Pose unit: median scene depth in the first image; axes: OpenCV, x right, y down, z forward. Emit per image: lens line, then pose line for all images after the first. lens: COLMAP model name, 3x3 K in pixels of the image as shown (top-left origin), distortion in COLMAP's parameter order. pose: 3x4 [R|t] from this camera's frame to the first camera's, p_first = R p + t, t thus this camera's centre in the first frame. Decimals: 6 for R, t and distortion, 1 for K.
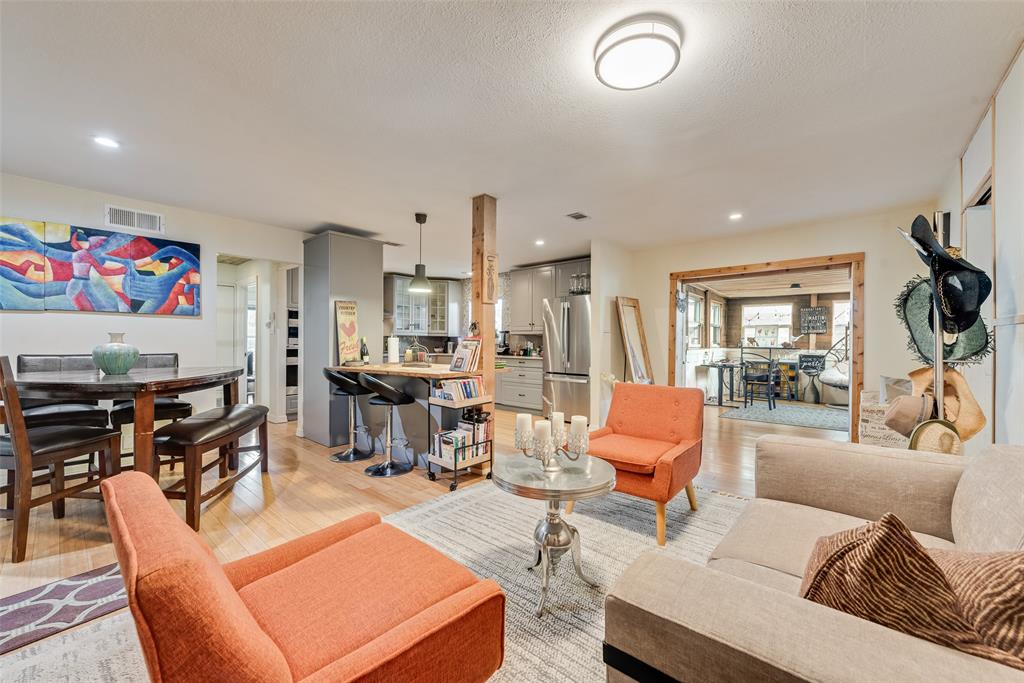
lens RADIAL K [[402.0, 0, 508.9], [0, 402.0, 343.5], [0, 0, 1]] dist [0.000451, -0.000353]
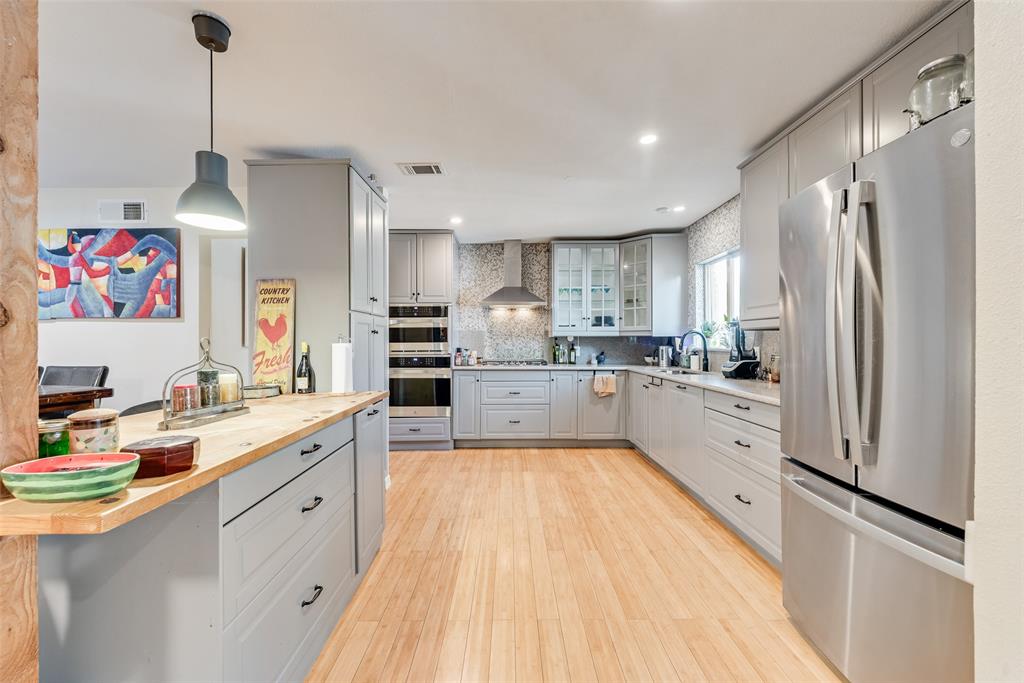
lens RADIAL K [[402.0, 0, 509.8], [0, 402.0, 344.8], [0, 0, 1]] dist [0.000451, -0.000353]
pose [[0.659920, -0.000791, -0.751336, 0.286731], [0.002698, 0.999995, 0.001317, -0.015778], [0.751331, -0.002896, 0.659919, 1.055517]]
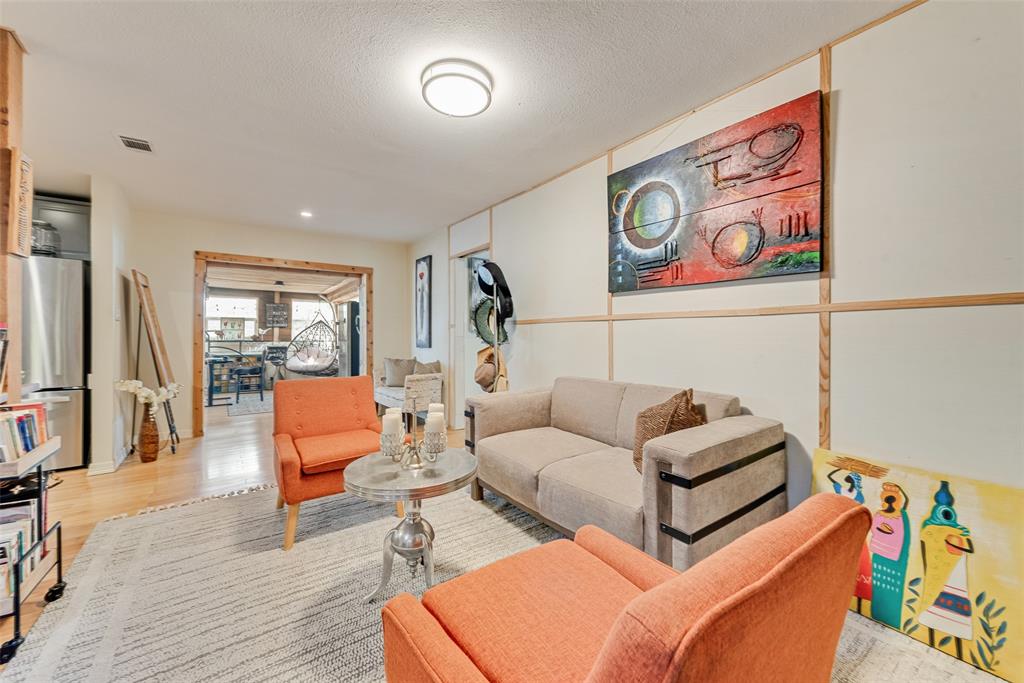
lens RADIAL K [[402.0, 0, 508.6], [0, 402.0, 337.2], [0, 0, 1]] dist [0.000451, -0.000353]
pose [[0.215677, -0.007164, 0.976438, -0.389030], [0.007021, 0.999959, 0.005786, 0.002118], [-0.976439, 0.005607, 0.215719, 0.292642]]
